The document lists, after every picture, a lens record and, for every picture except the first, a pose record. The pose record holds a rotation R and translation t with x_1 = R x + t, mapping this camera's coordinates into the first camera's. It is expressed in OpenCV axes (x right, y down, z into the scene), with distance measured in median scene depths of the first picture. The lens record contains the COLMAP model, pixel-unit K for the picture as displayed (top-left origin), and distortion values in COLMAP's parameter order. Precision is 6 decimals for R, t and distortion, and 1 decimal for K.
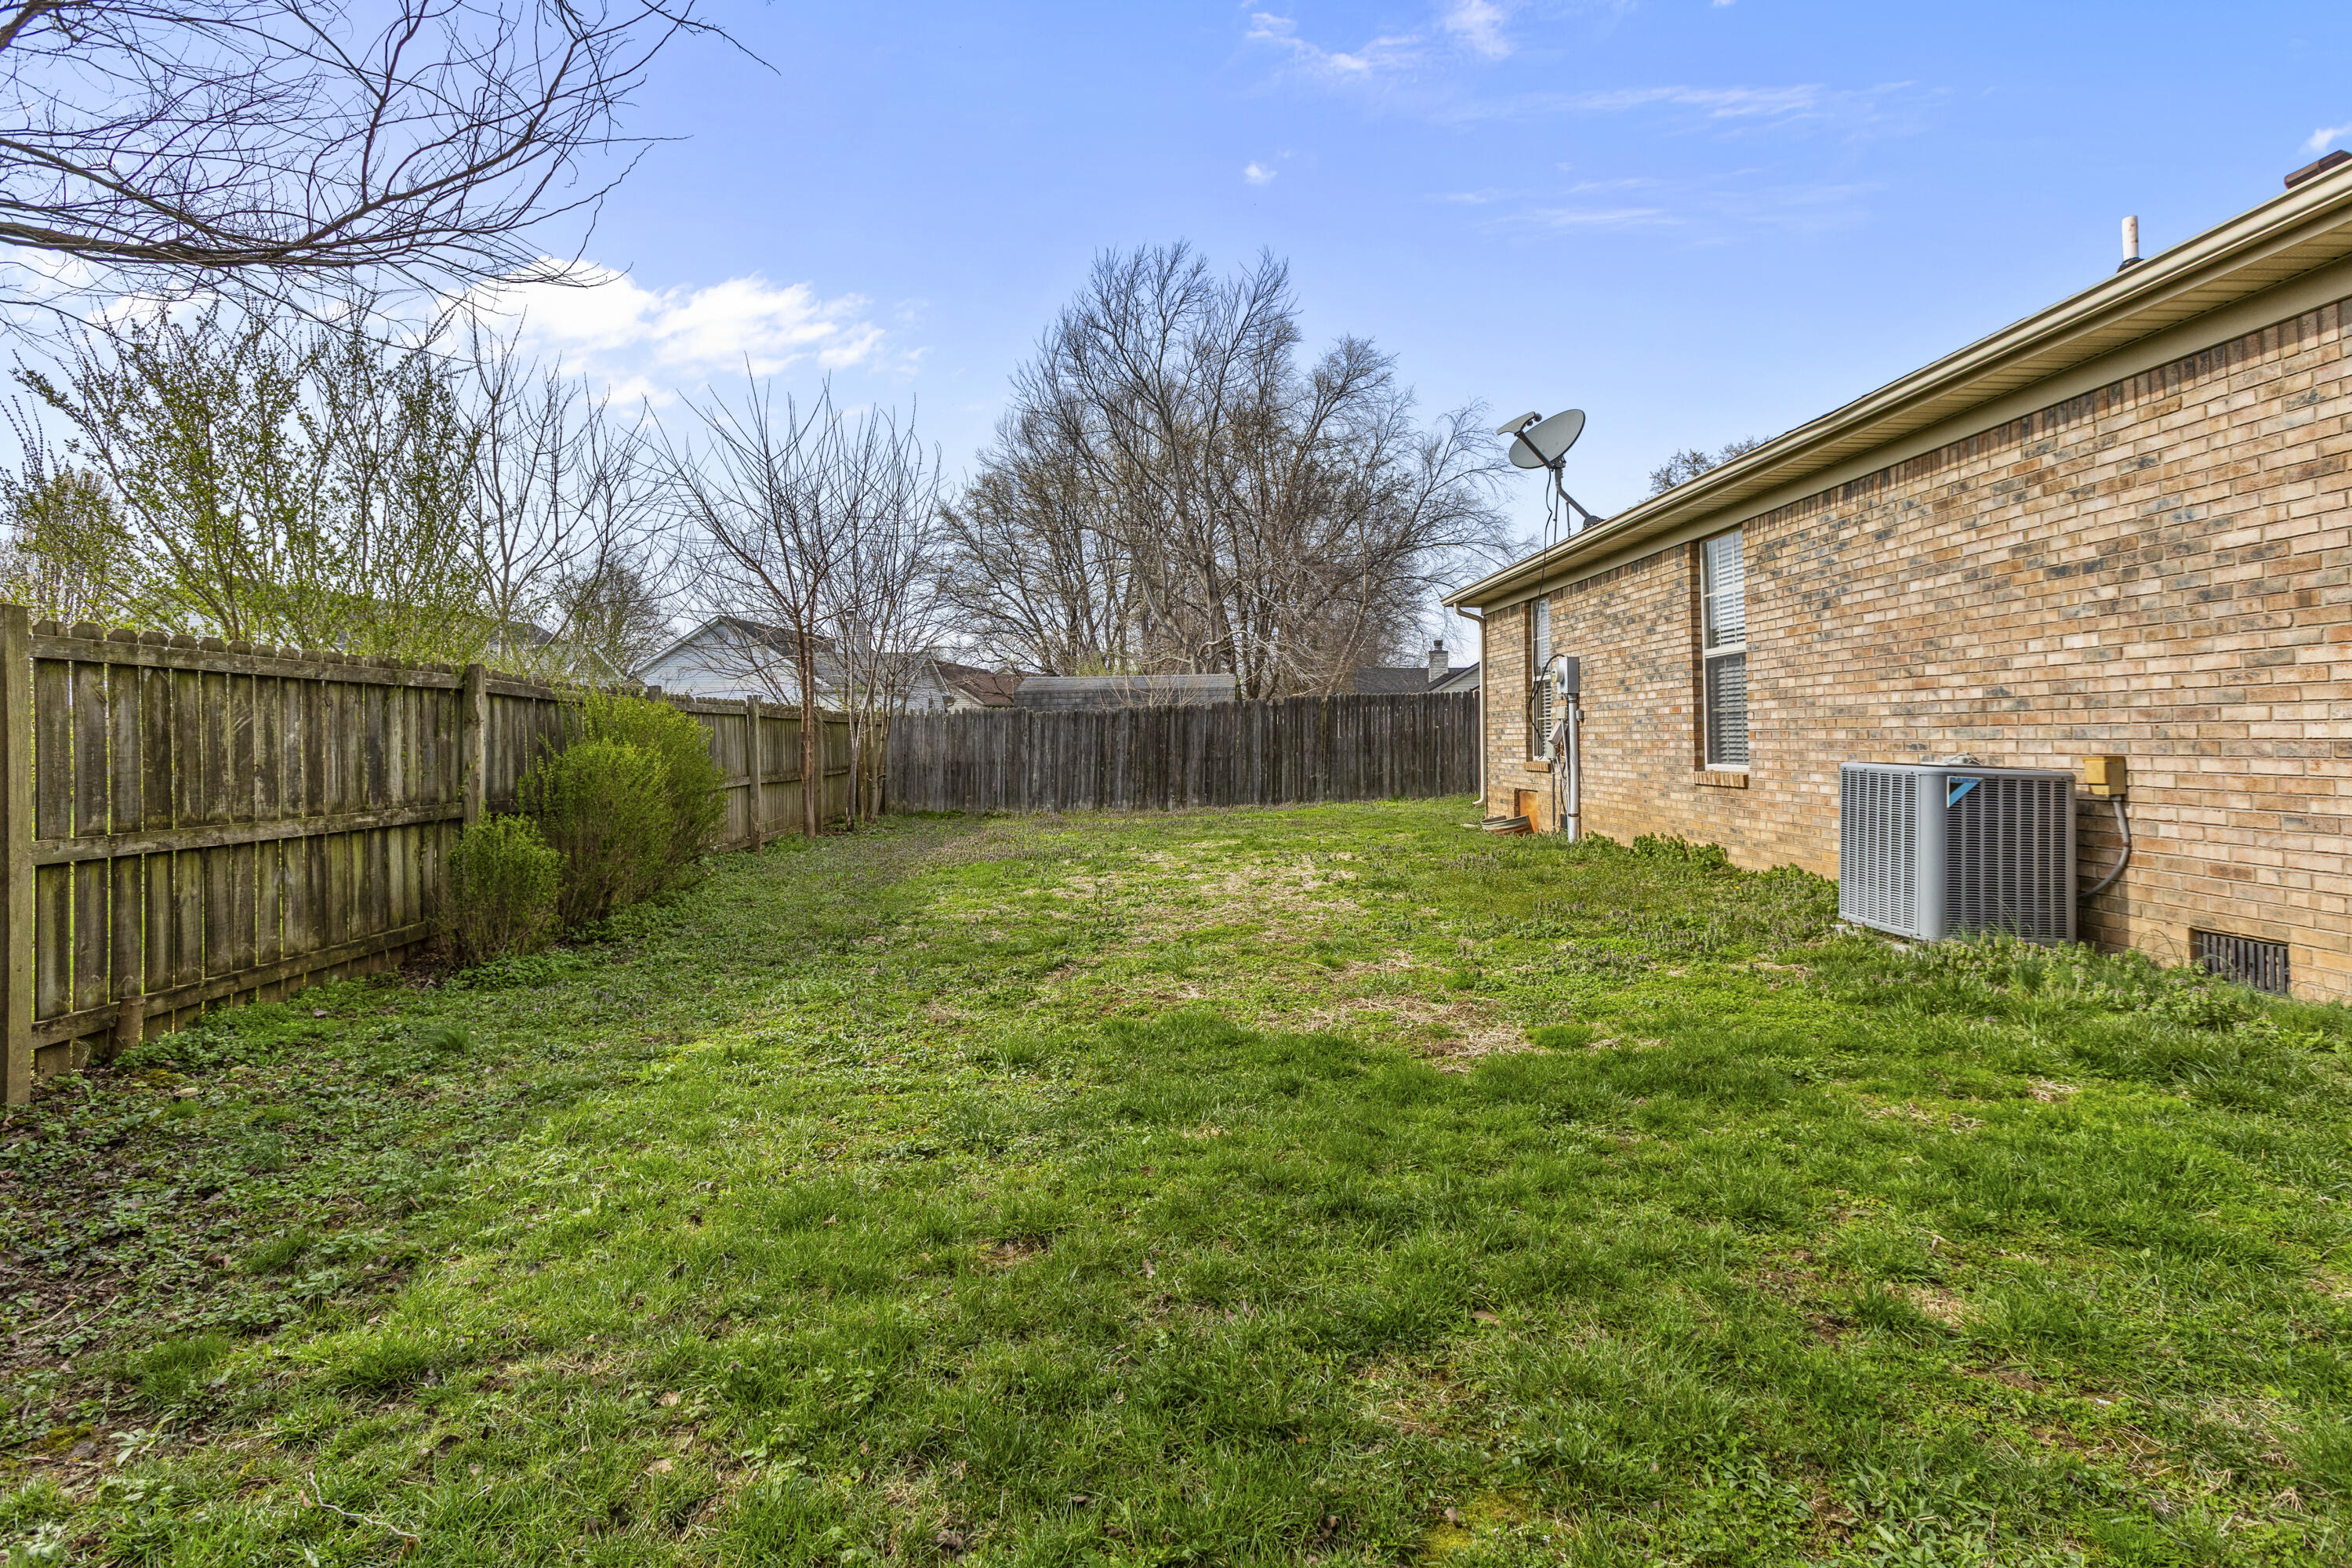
lens RADIAL K [[1178.9, 0, 1170.6], [0, 1178.9, 675.8], [0, 0, 1]] dist [-0.025270, 0.023297]
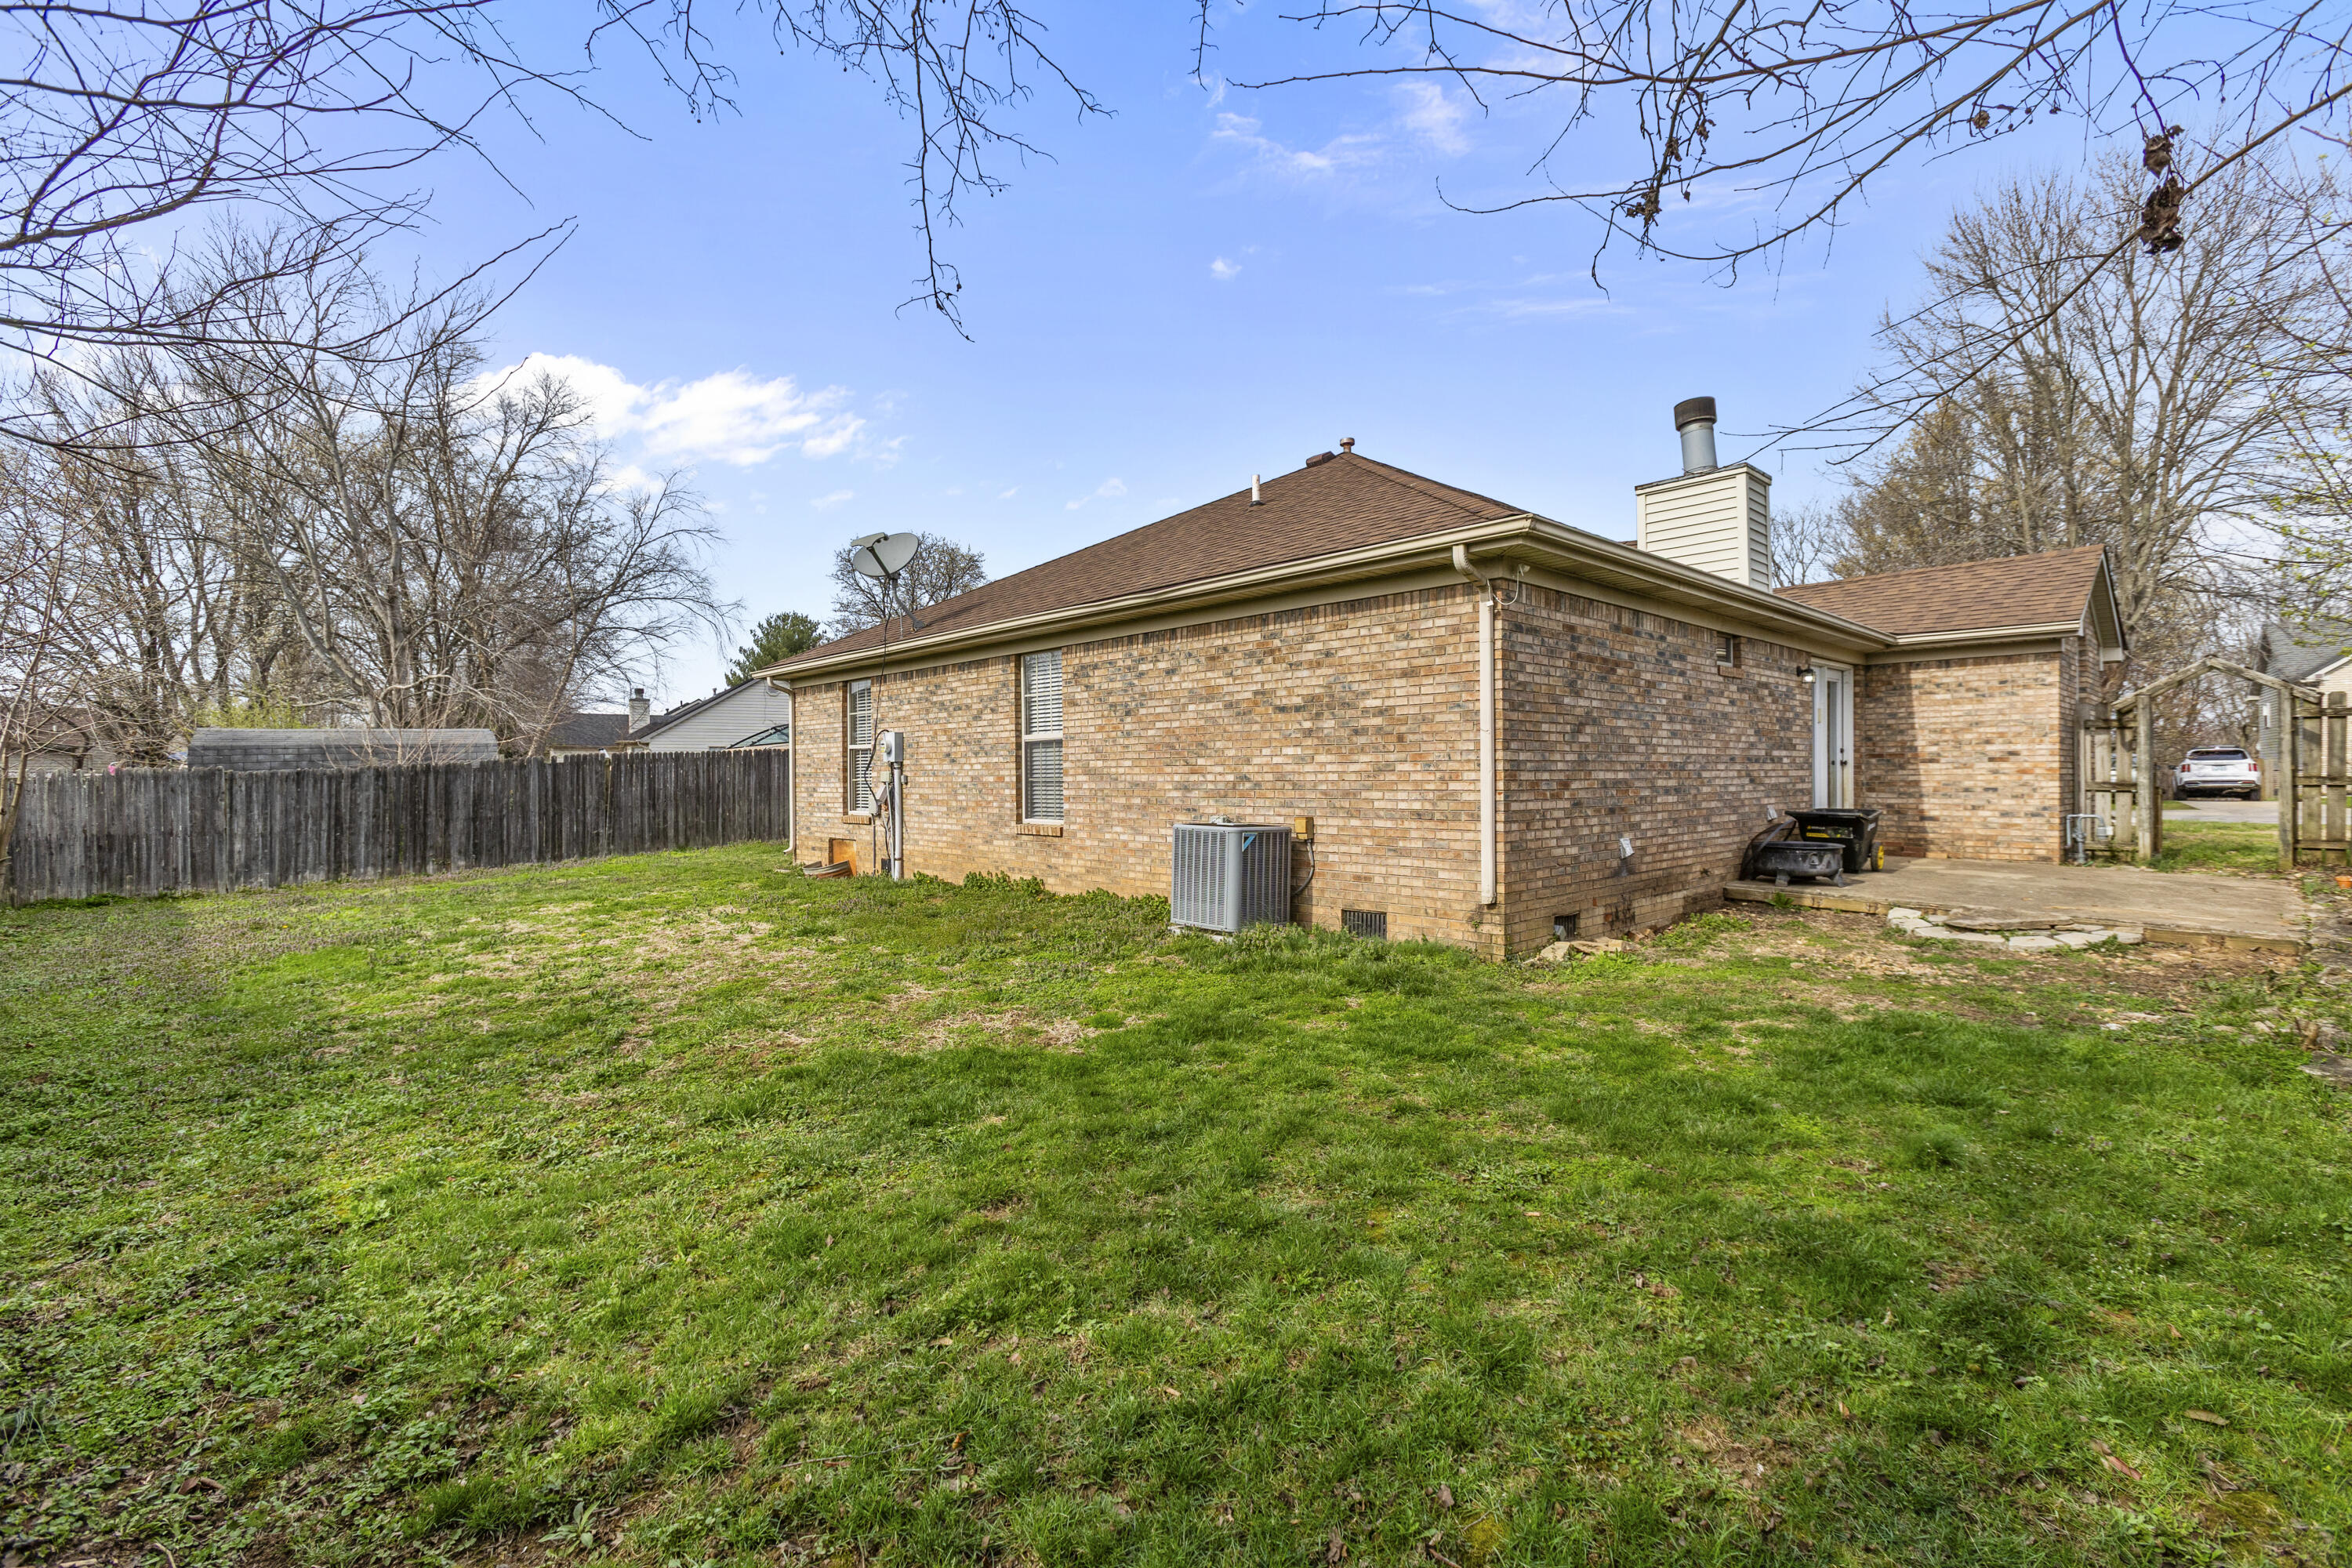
lens RADIAL K [[1057.3, 0, 1176.0], [0, 1057.3, 784.0], [0, 0, 1]] dist [-0.003273, 0.000175]
pose [[0.741272, -0.015007, 0.671037, -0.379883], [-0.026345, 0.998329, 0.051430, -0.053235], [-0.670688, -0.055802, 0.739638, -0.045905]]
